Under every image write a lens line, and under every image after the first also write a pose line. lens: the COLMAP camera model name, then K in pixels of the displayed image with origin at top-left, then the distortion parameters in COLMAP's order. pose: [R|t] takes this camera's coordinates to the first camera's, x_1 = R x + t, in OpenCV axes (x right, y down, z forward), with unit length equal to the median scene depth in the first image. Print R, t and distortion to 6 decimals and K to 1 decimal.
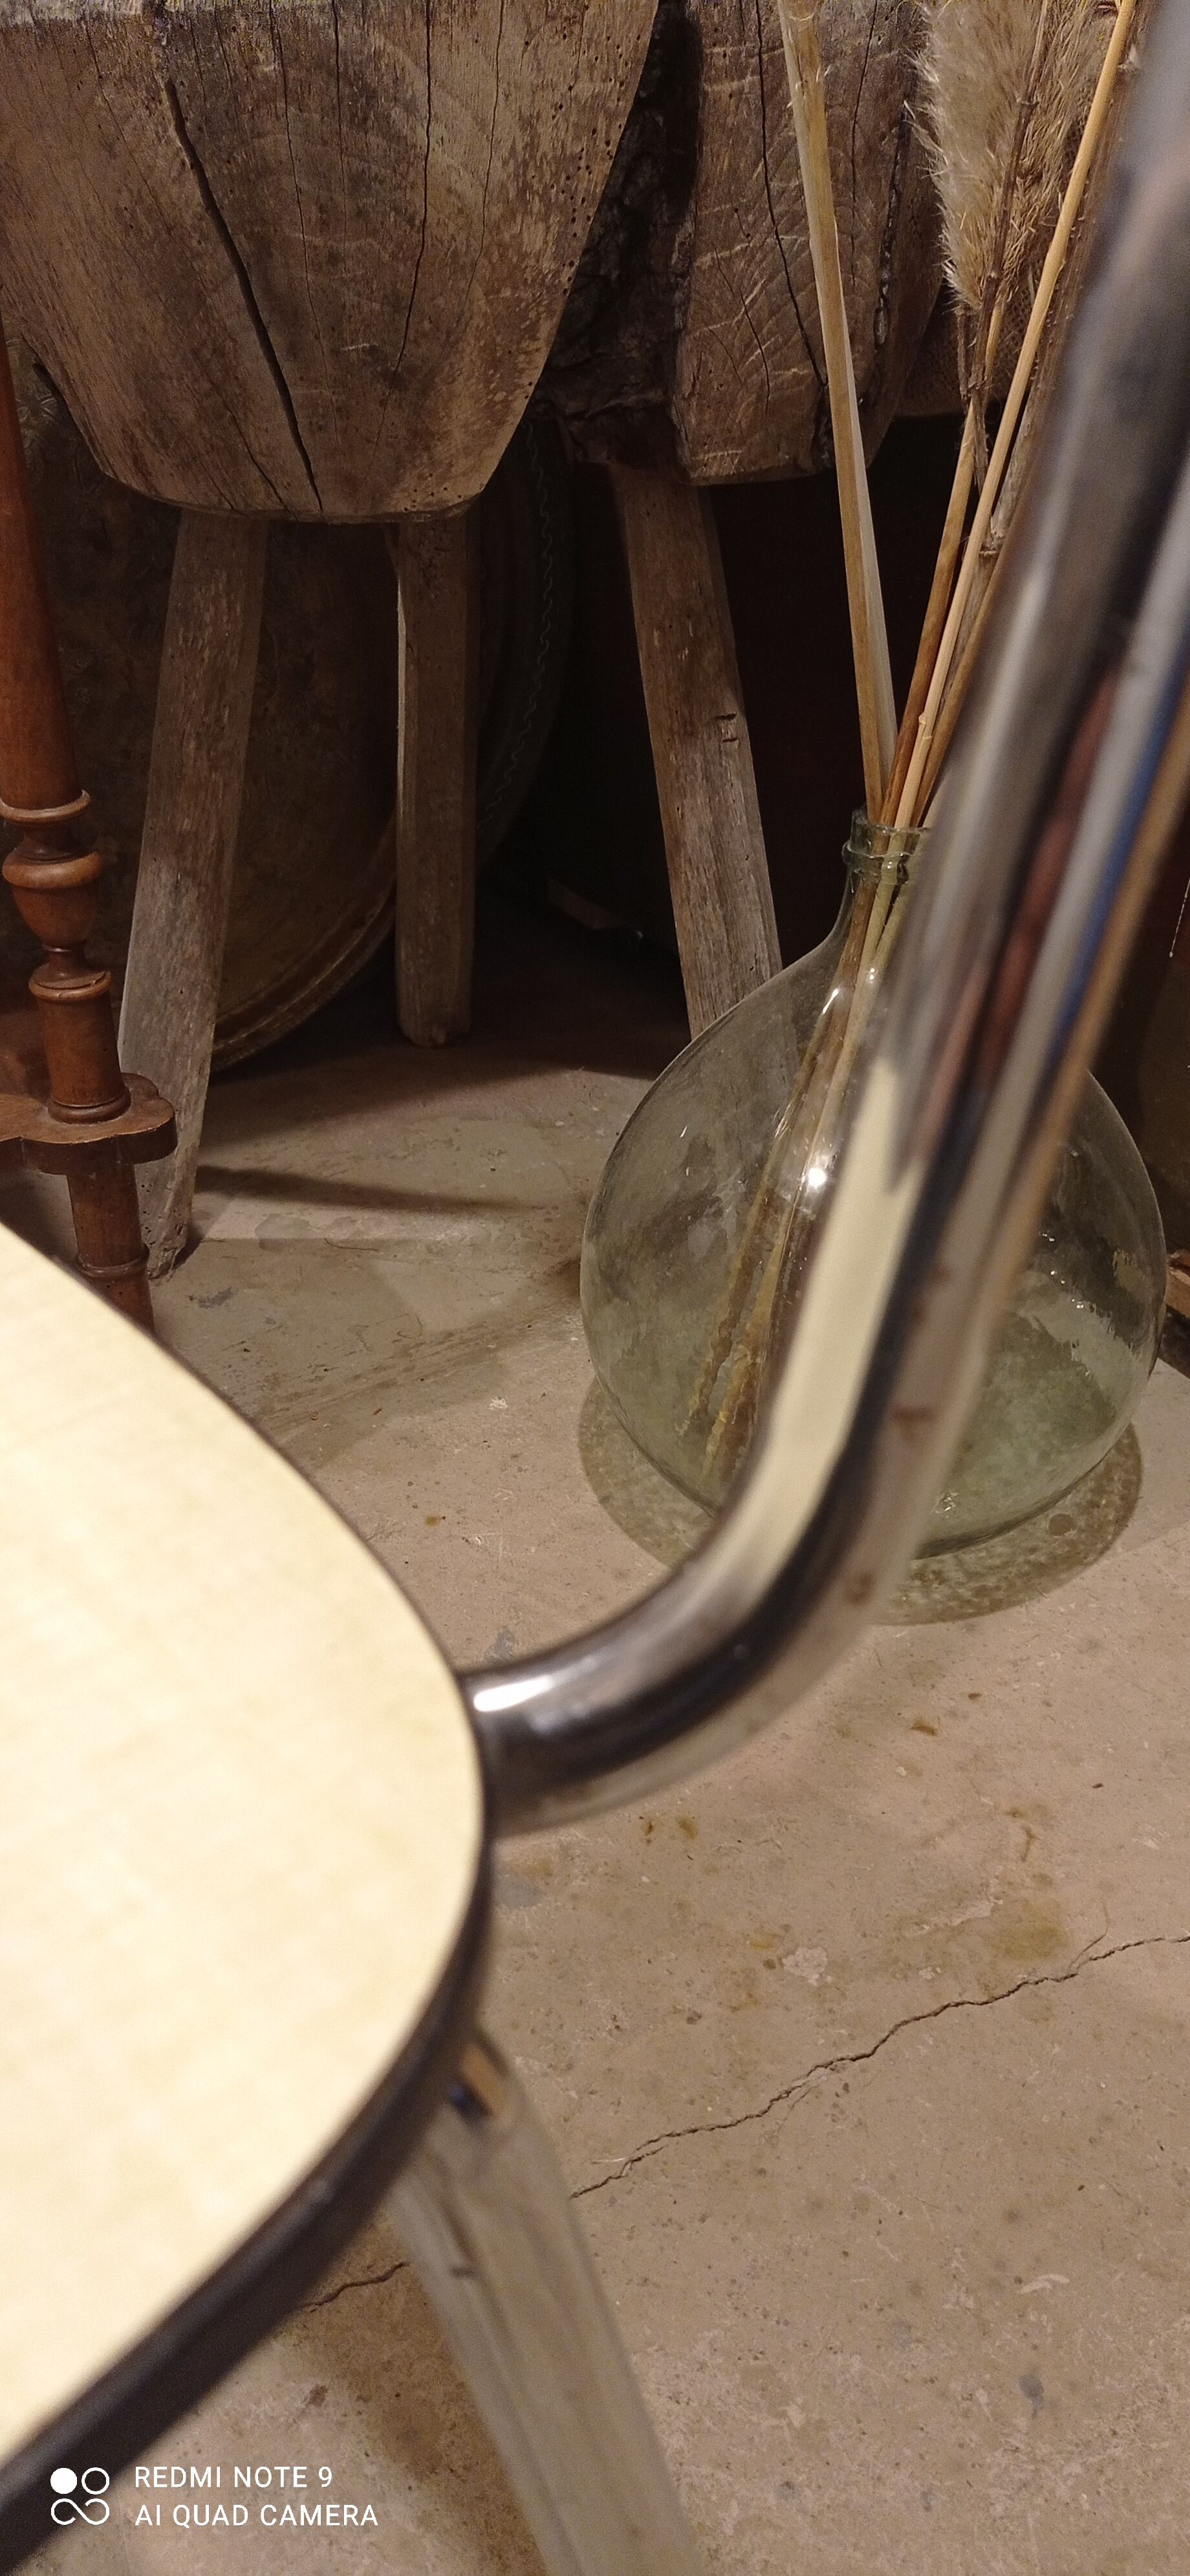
lens RADIAL K [[1909.1, 0, 581.0], [0, 1909.1, 1289.1], [0, 0, 1]] dist [0.035298, -0.042437]
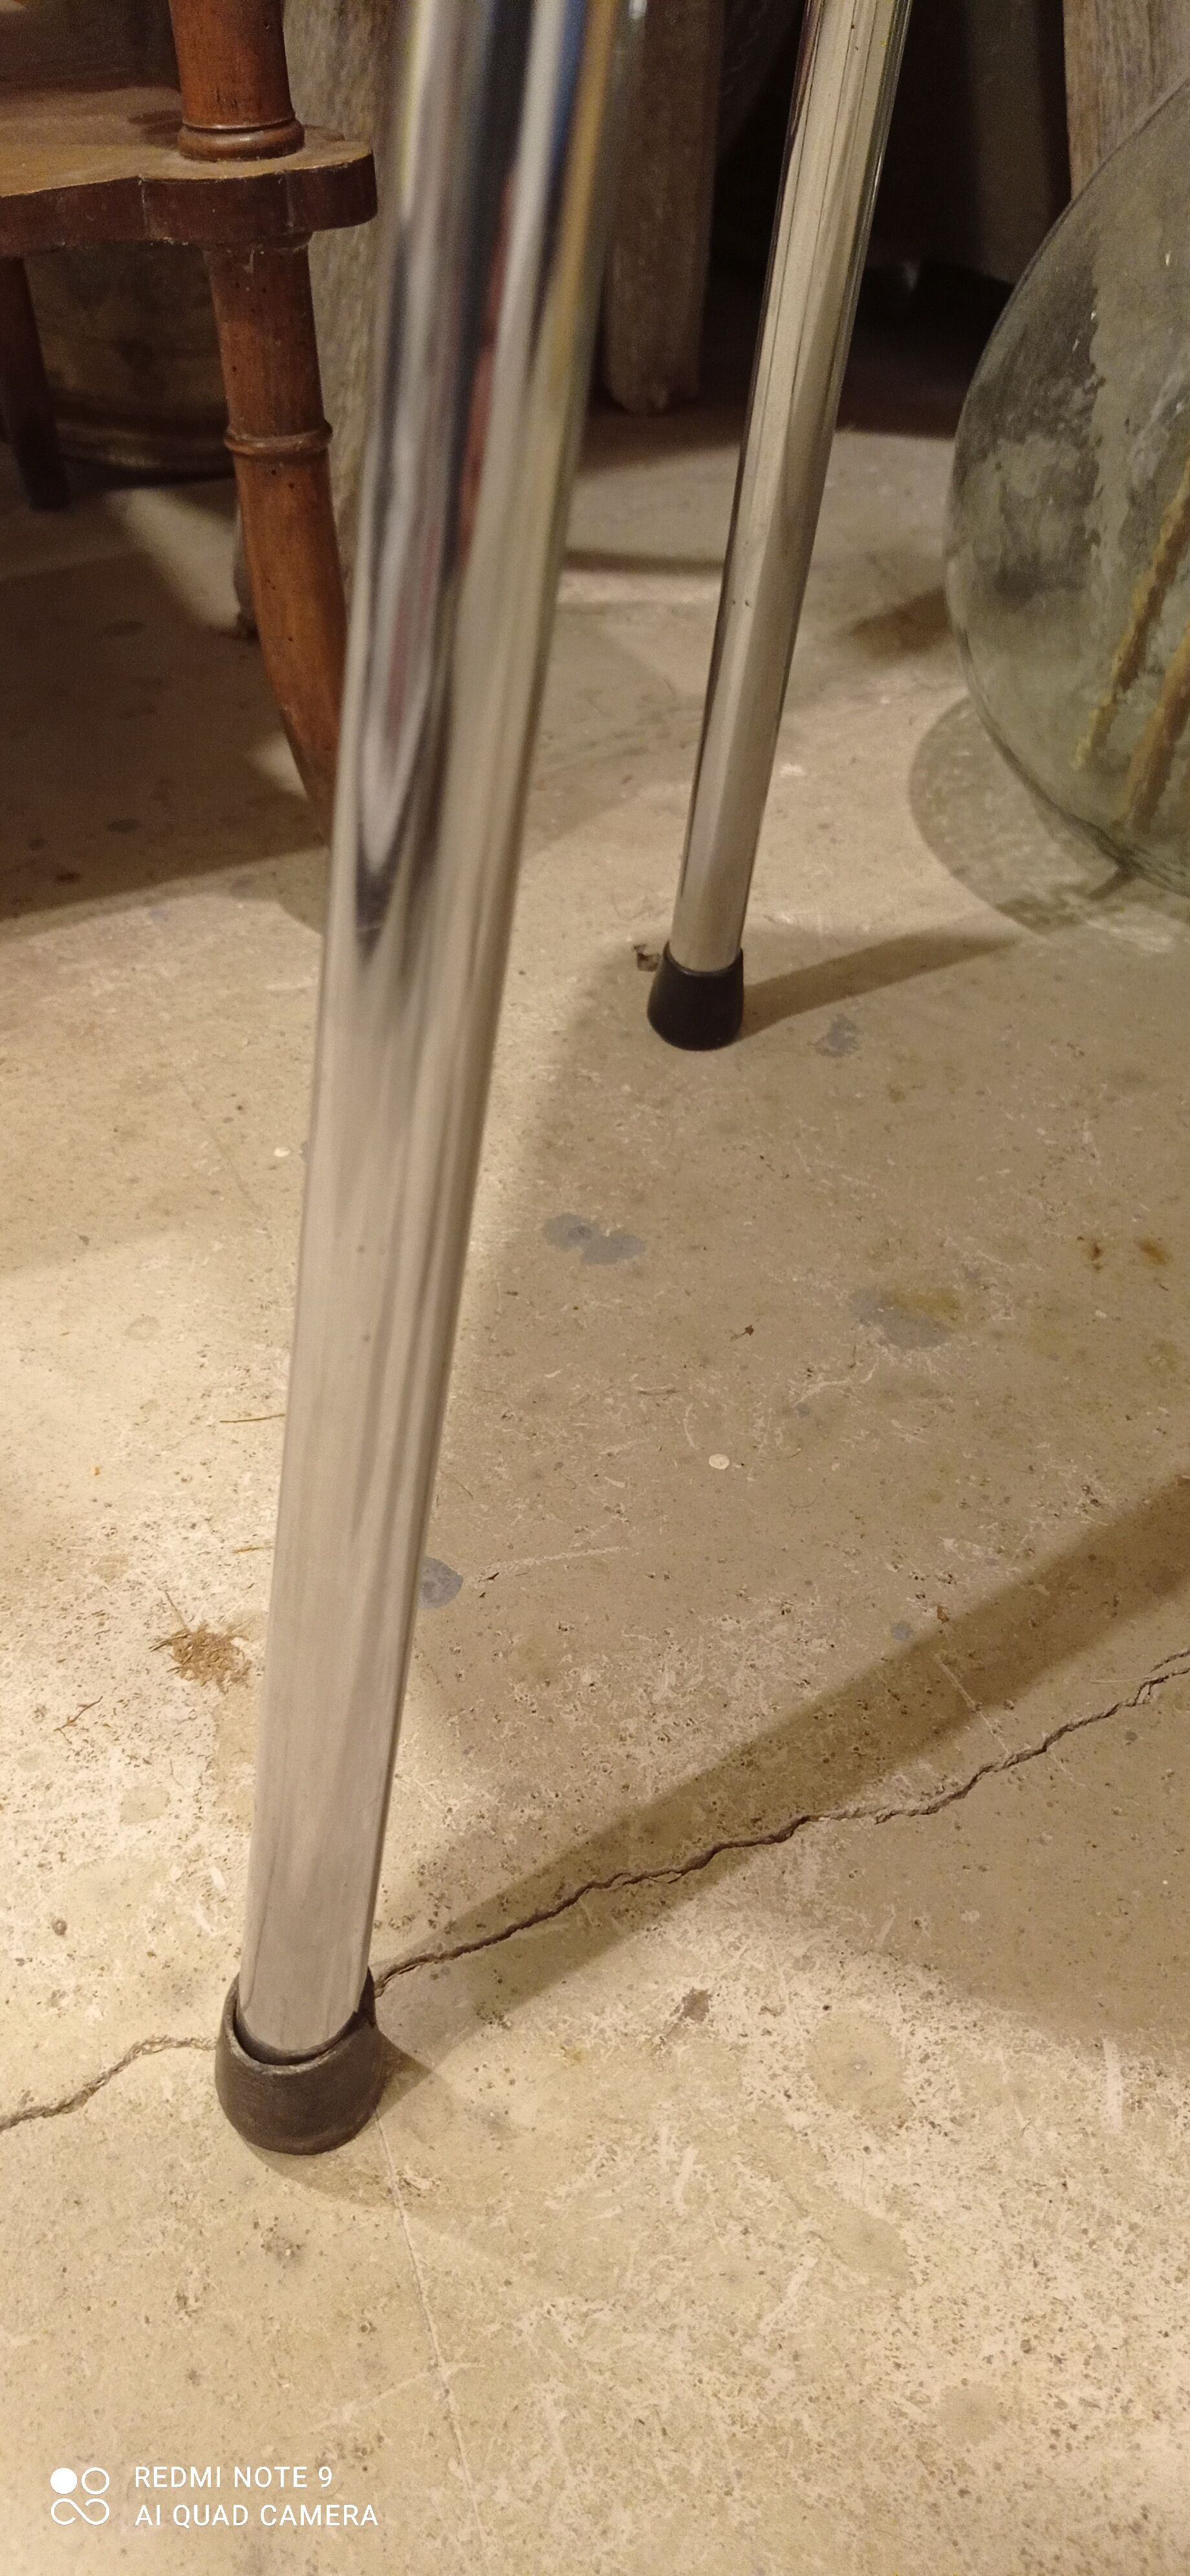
lens RADIAL K [[1940.8, 0, 579.8], [0, 1940.8, 1282.6], [0, 0, 1]] dist [0.006977, -0.005469]
pose [[0.998392, 0.007957, -0.056130, -0.102514], [0.000114, 0.989817, 0.142343, 0.187585], [0.056691, -0.142120, 0.988225, 0.302000]]
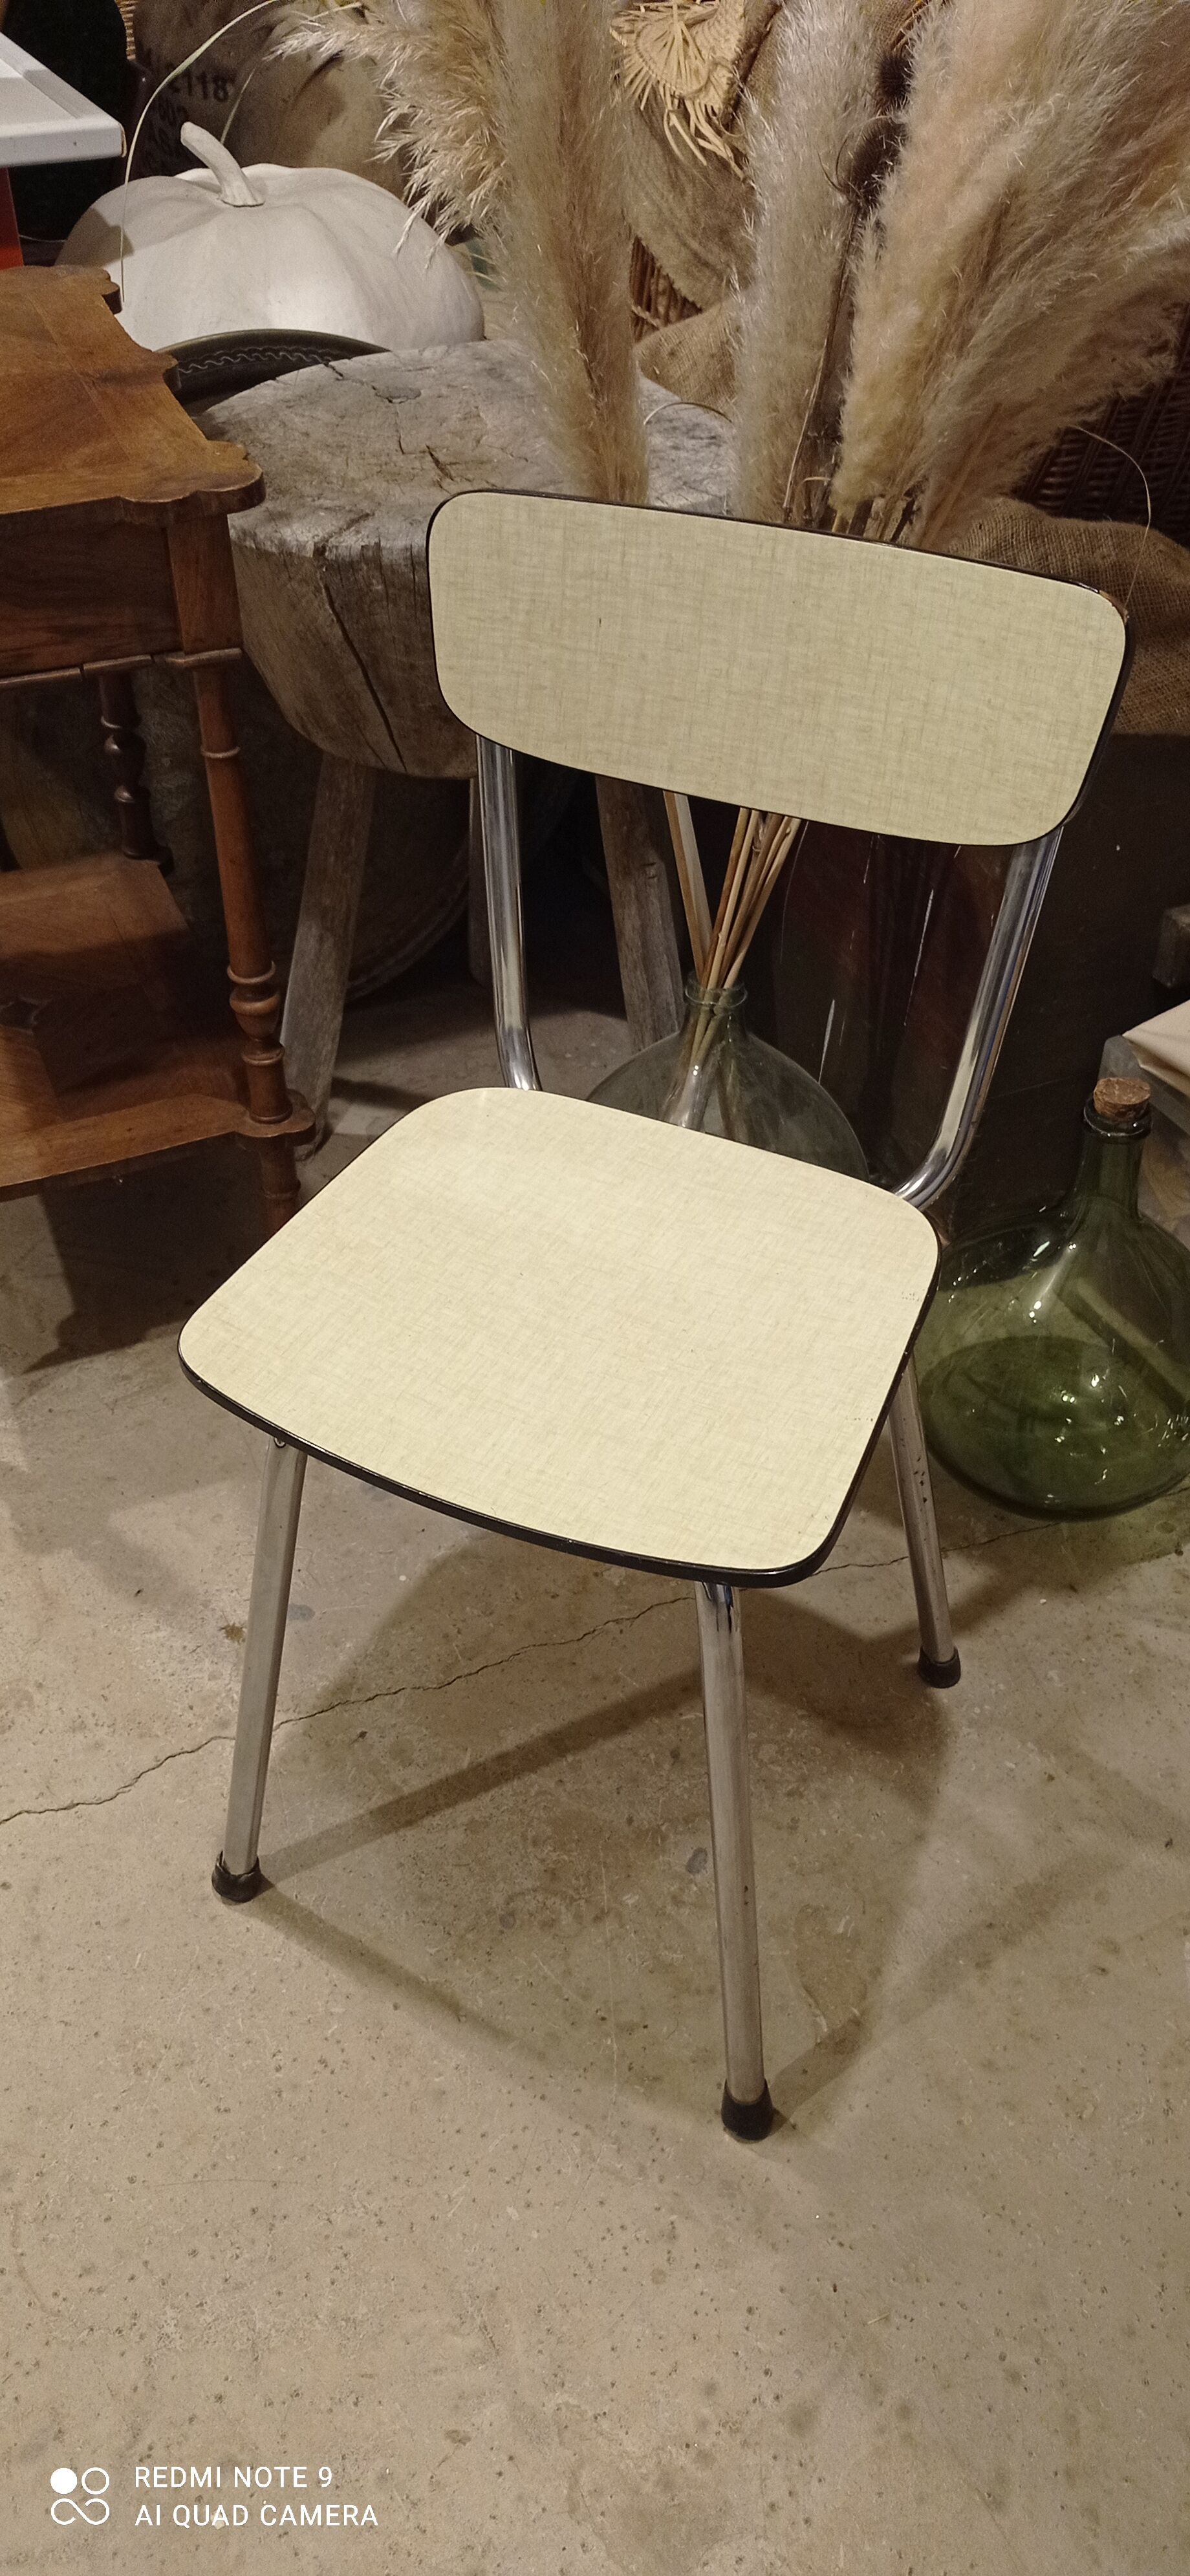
lens RADIAL K [[1909.1, 0, 581.0], [0, 1909.1, 1289.1], [0, 0, 1]] dist [0.035298, -0.042437]
pose [[0.996140, 0.058010, -0.065871, 0.174847], [-0.046939, 0.986213, 0.158684, -0.232526], [0.074169, -0.154980, 0.985130, -0.827898]]
